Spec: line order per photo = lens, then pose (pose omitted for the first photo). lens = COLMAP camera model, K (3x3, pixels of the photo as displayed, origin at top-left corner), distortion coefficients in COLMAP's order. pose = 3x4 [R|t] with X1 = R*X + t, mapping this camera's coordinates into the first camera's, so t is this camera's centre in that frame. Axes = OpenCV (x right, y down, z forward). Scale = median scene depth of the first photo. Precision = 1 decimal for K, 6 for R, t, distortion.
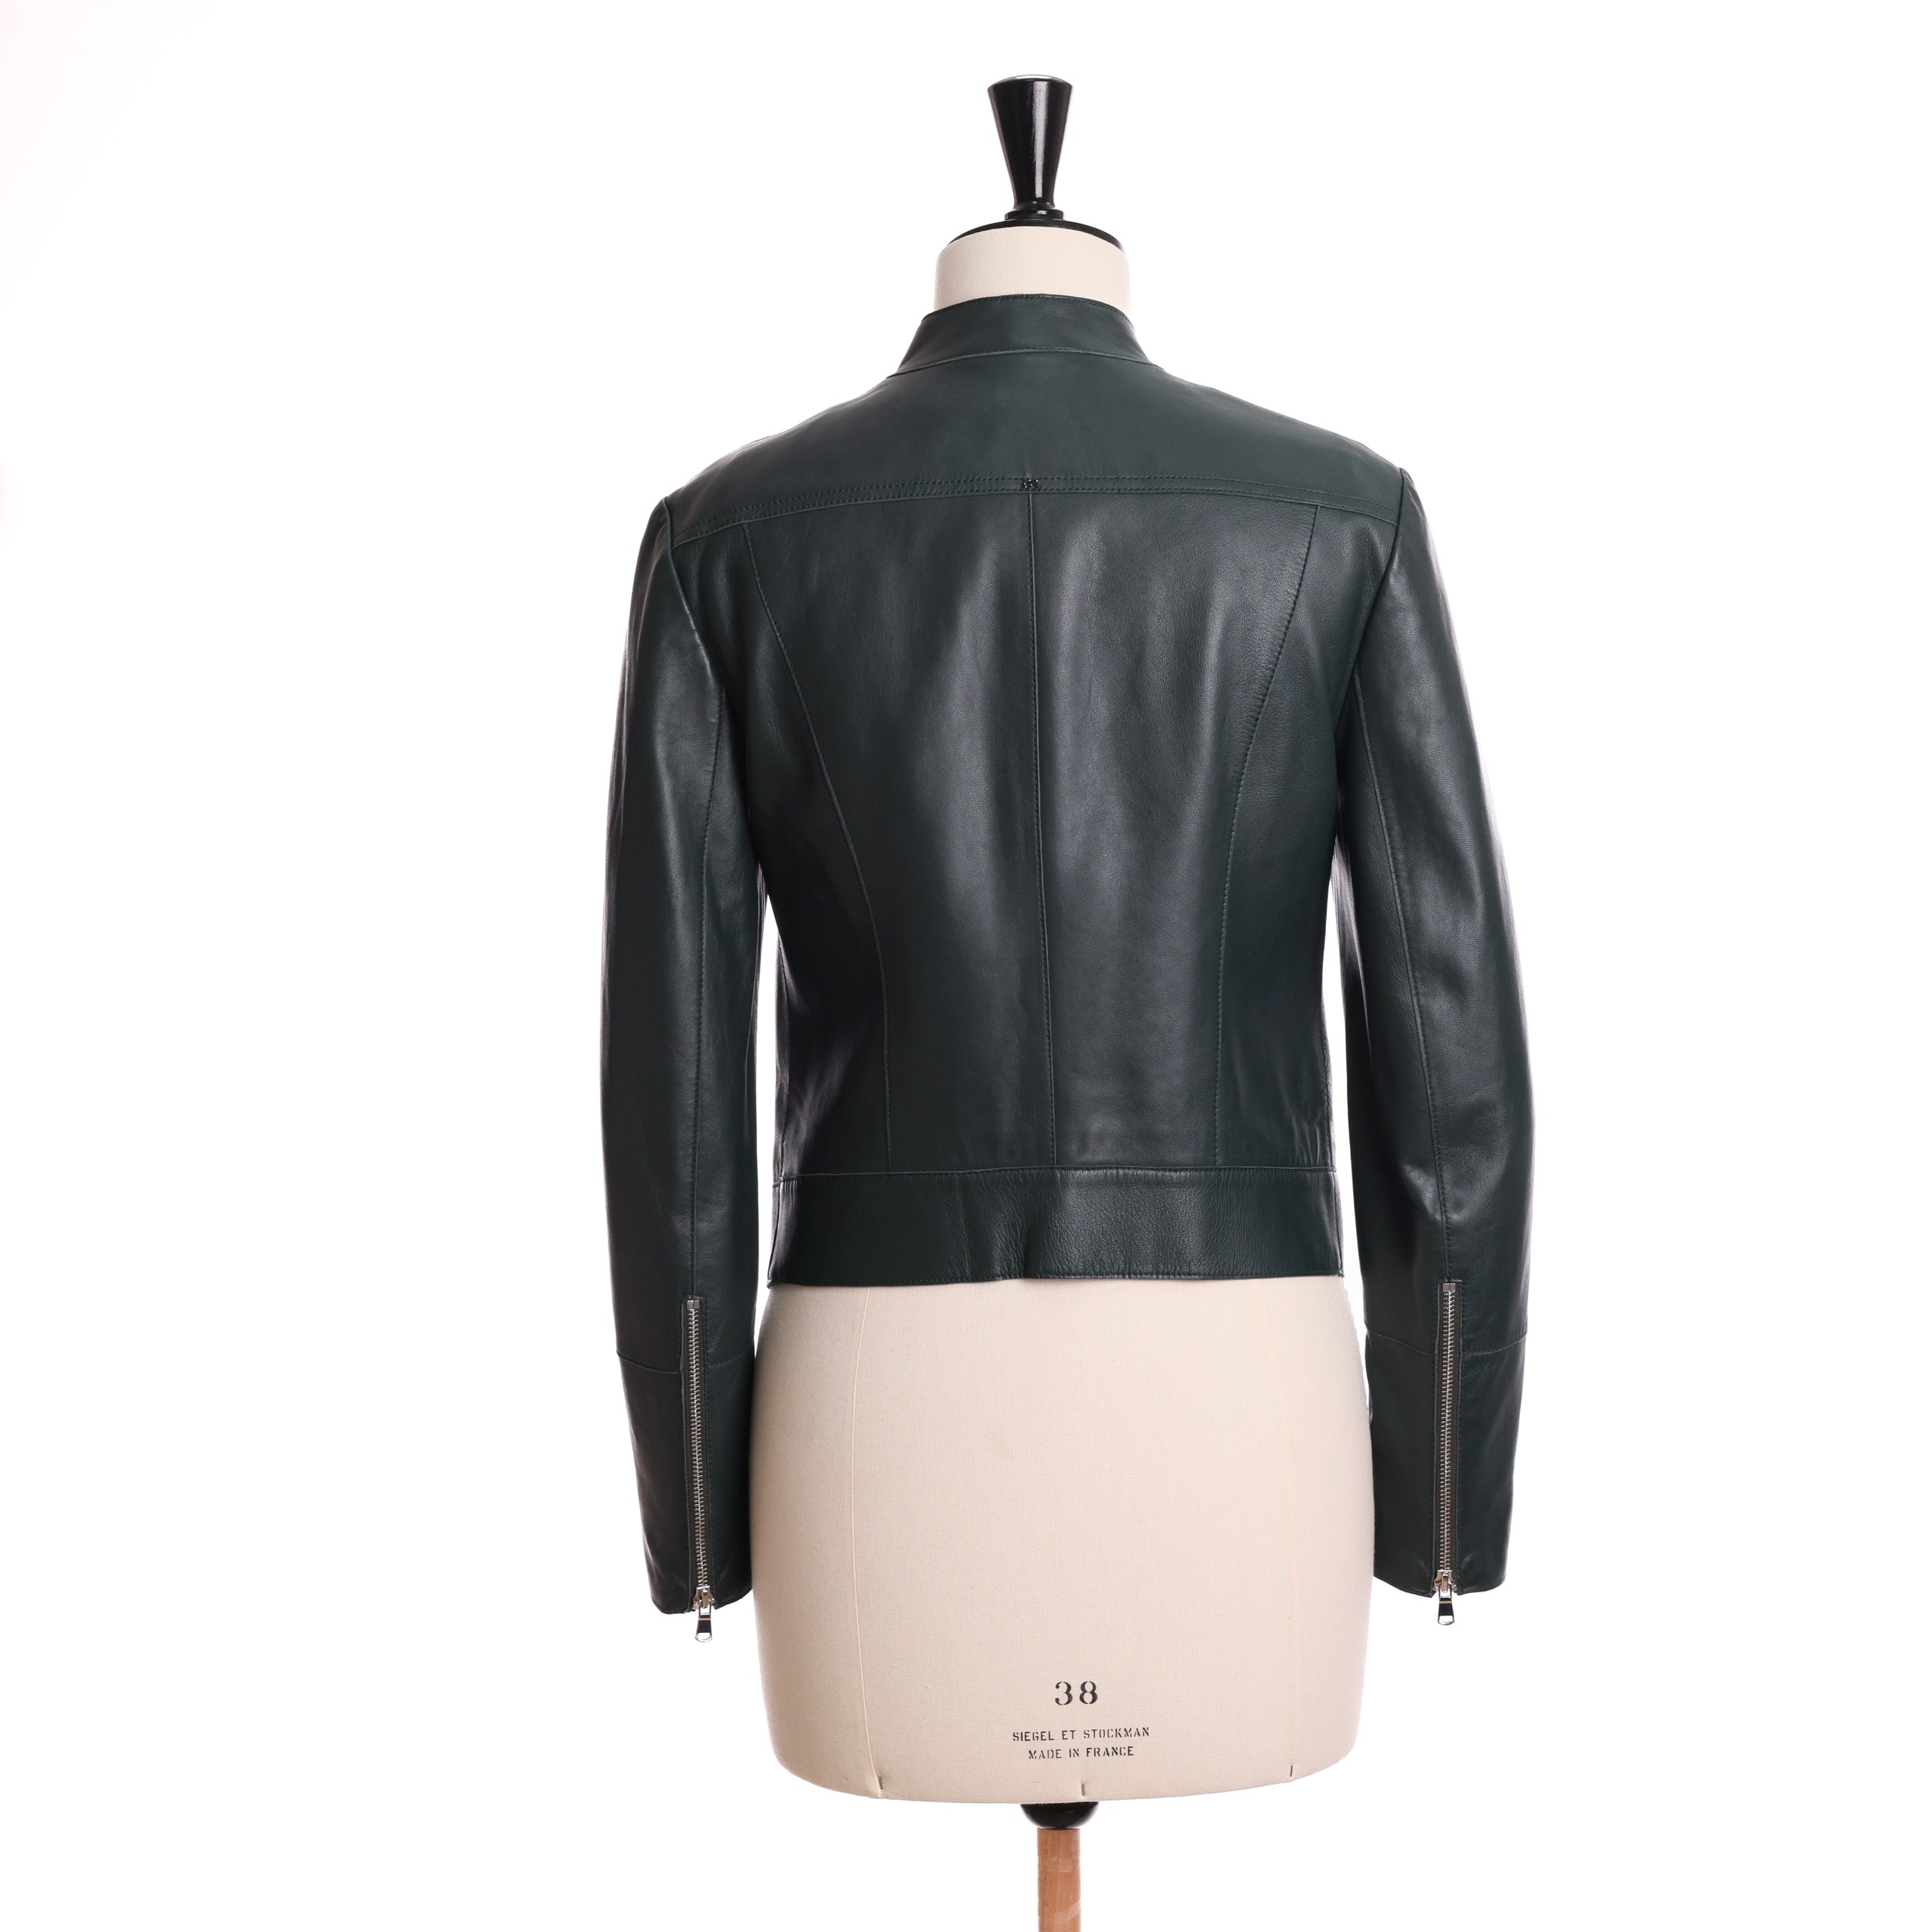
lens RADIAL K [[3449.9, 0, 966.0], [0, 3449.9, 966.0], [0, 0, 1]] dist [0.033296, -0.179997]
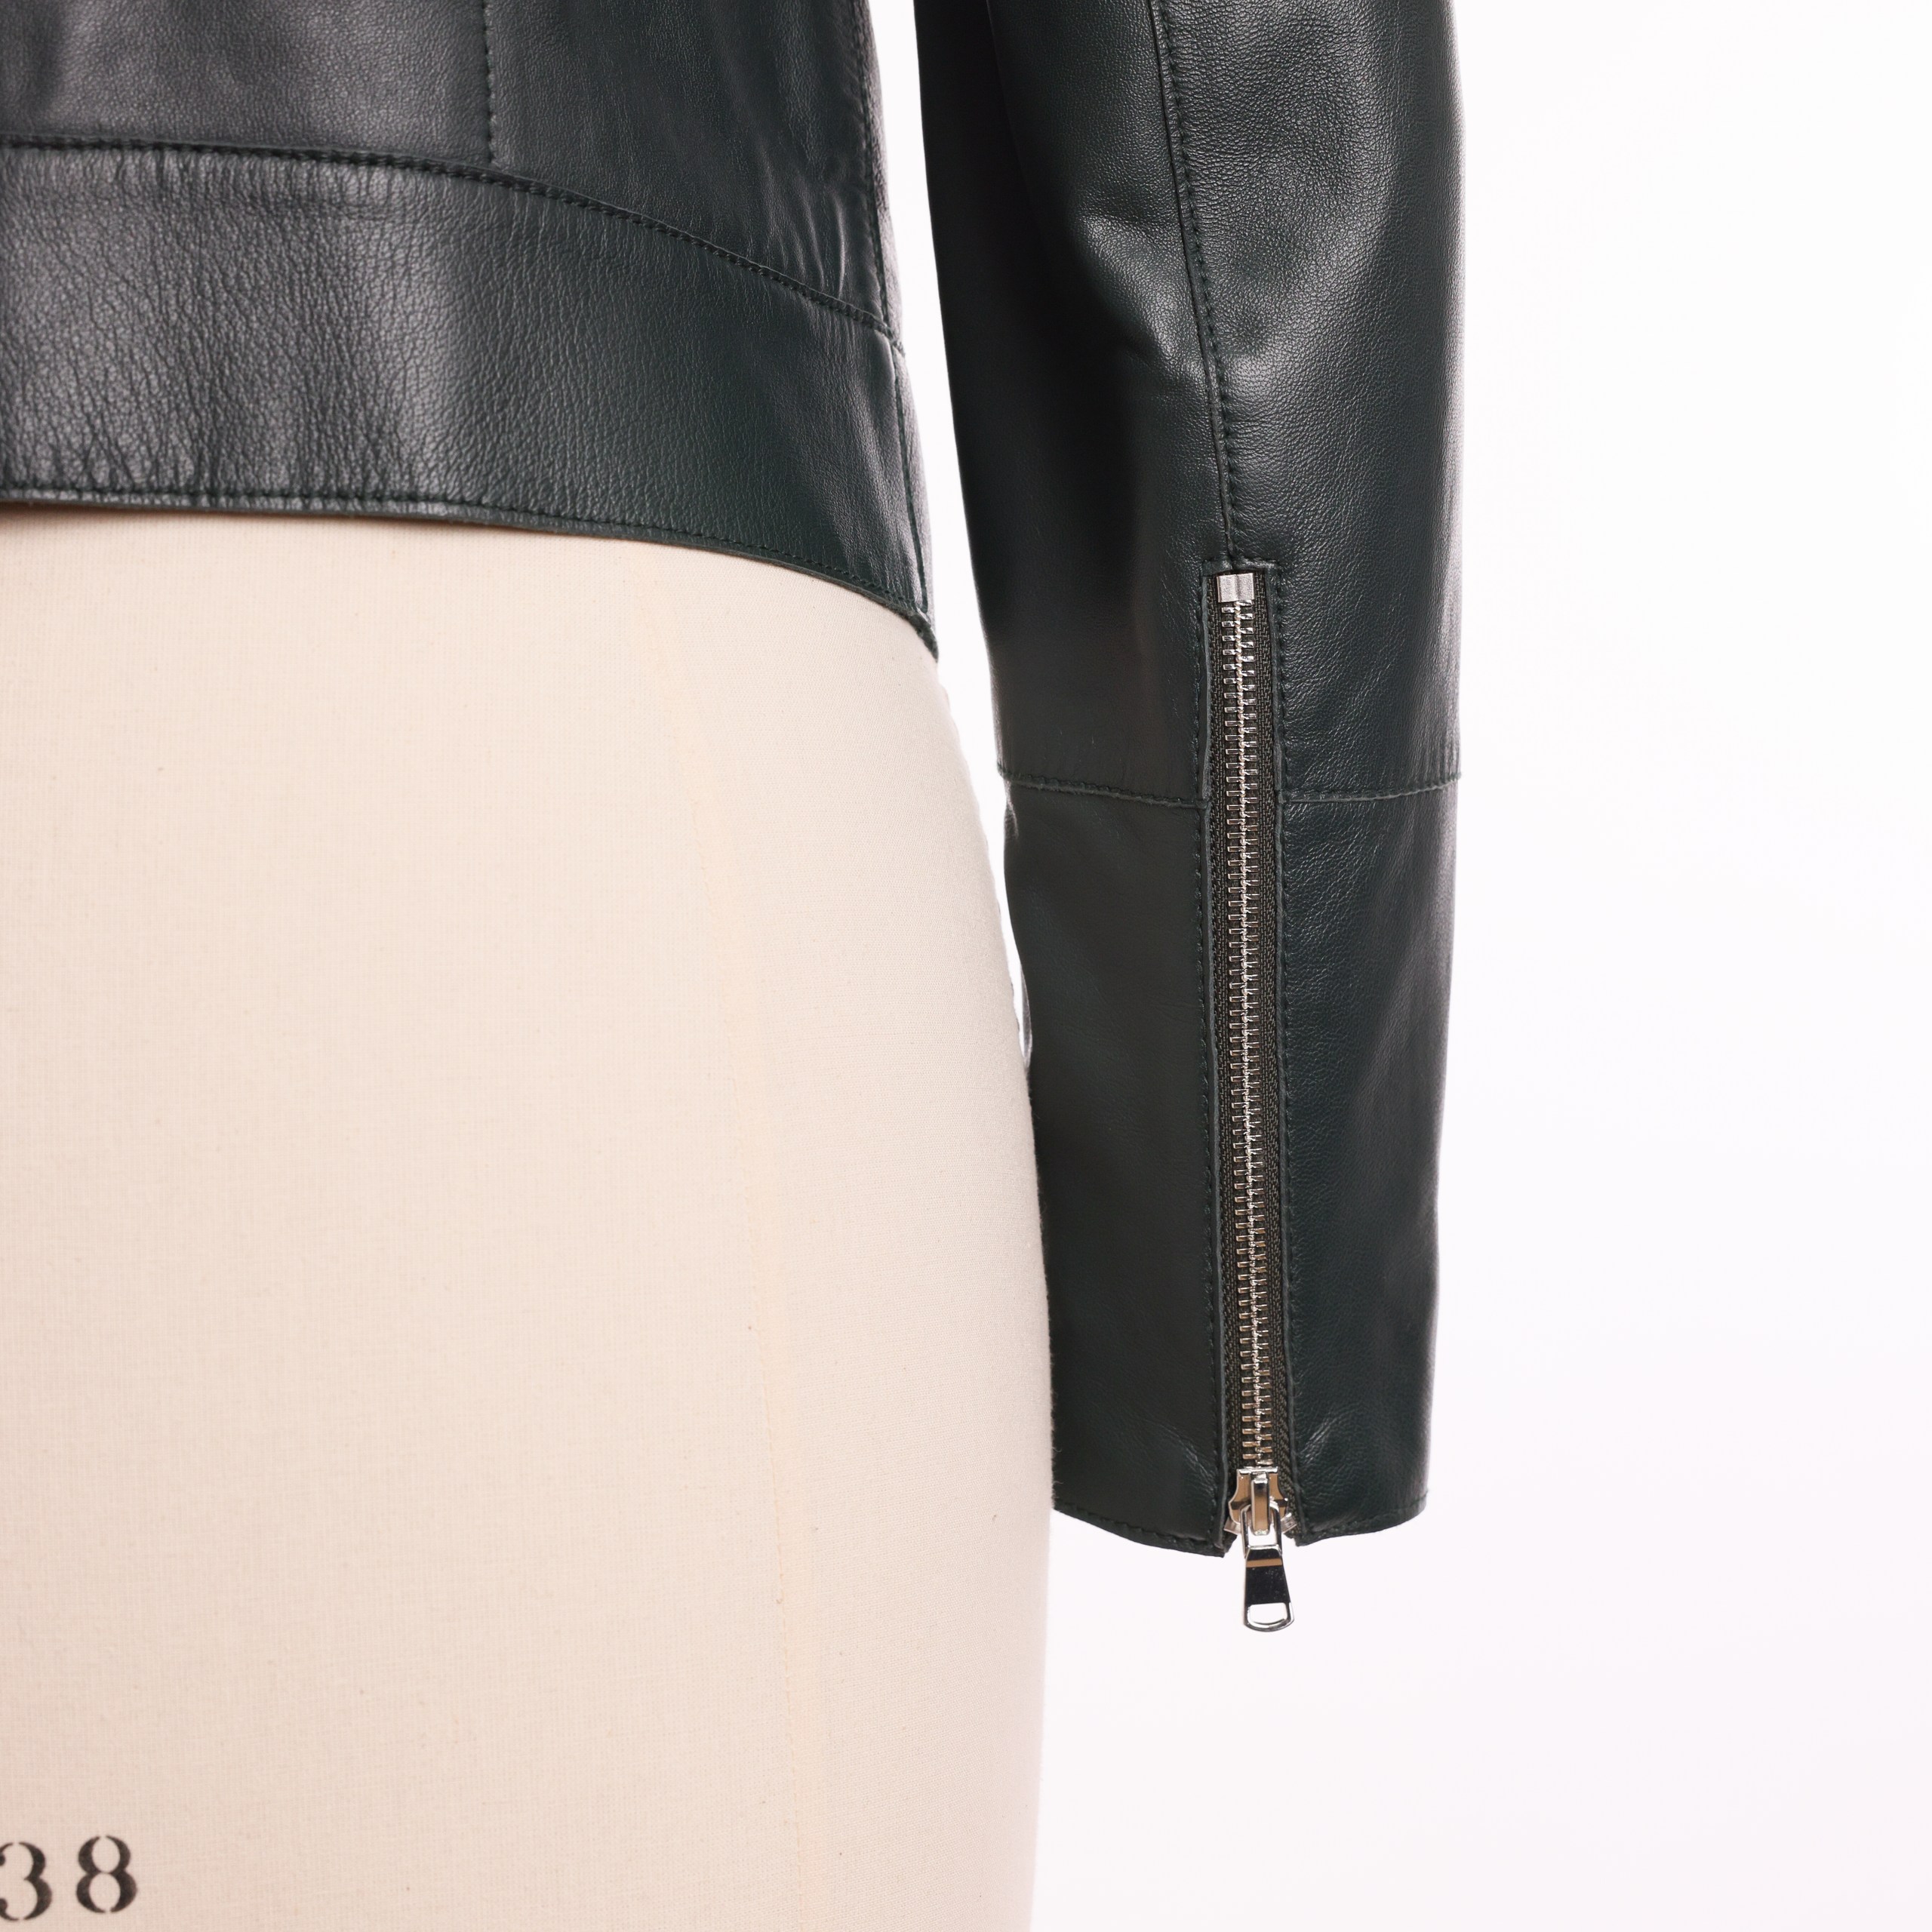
lens RADIAL K [[3449.9, 0, 966.0], [0, 3449.9, 966.0], [0, 0, 1]] dist [0.033296, -0.179997]
pose [[0.996671, -0.033447, 0.074352, 0.086789], [0.038997, 0.996459, -0.074492, 0.151054], [-0.071598, 0.077144, 0.994446, 0.664042]]
